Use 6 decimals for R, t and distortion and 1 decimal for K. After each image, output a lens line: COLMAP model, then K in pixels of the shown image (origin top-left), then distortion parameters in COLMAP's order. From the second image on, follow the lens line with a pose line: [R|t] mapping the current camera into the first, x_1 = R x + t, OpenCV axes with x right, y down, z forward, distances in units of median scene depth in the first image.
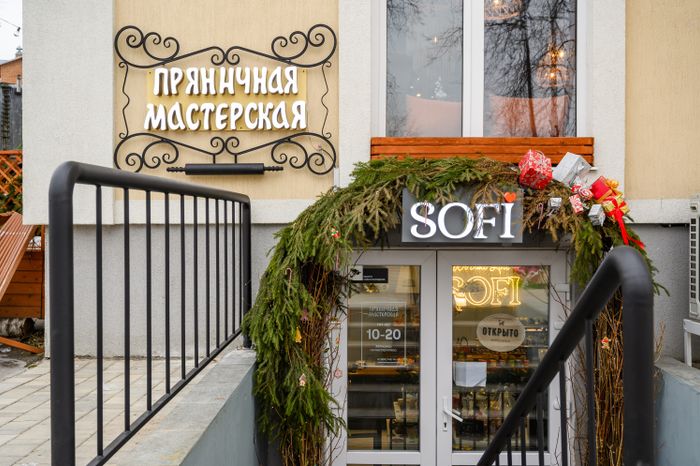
lens RADIAL K [[754.8, 0, 356.8], [0, 754.8, 231.4], [0, 0, 1]] dist [-0.081614, 0.000000]
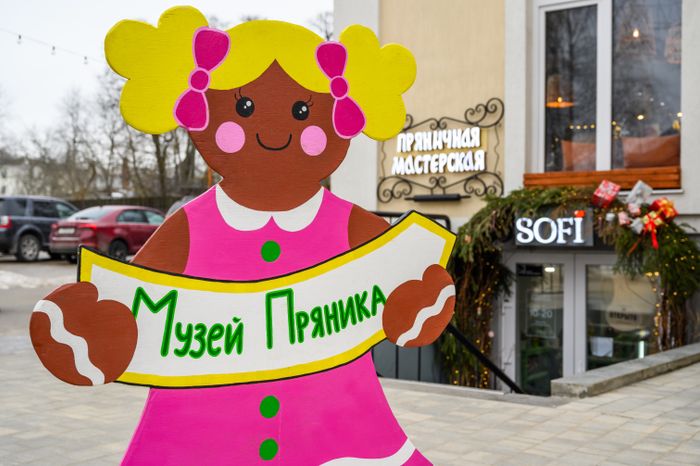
lens RADIAL K [[898.7, 0, 349.4], [0, 898.7, 235.4], [0, 0, 1]] dist [0.184638, 0.000000]
pose [[0.807950, 0.001929, -0.589249, 0.766759], [-0.015298, 0.999726, -0.017703, 0.028751], [0.589053, 0.023318, 0.807758, -0.591866]]
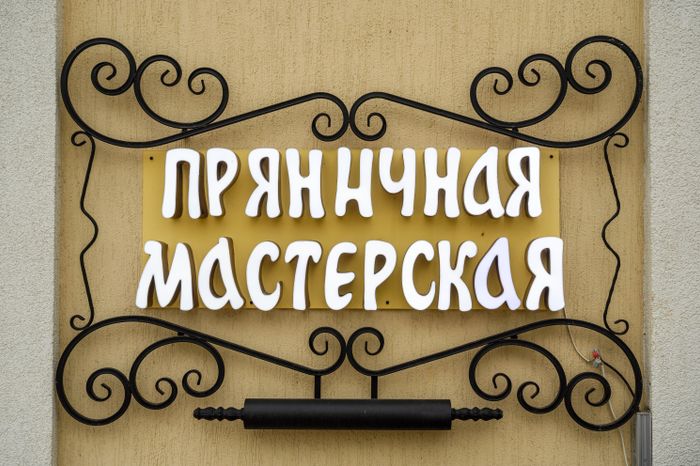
lens RADIAL K [[985.2, 0, 344.6], [0, 985.2, 239.3], [0, 0, 1]] dist [-0.003083, 0.000000]
pose [[0.999448, 0.002799, -0.033110, -0.161203], [-0.004687, 0.998357, -0.057100, -0.143138], [0.032896, 0.057224, 0.997819, 0.500089]]
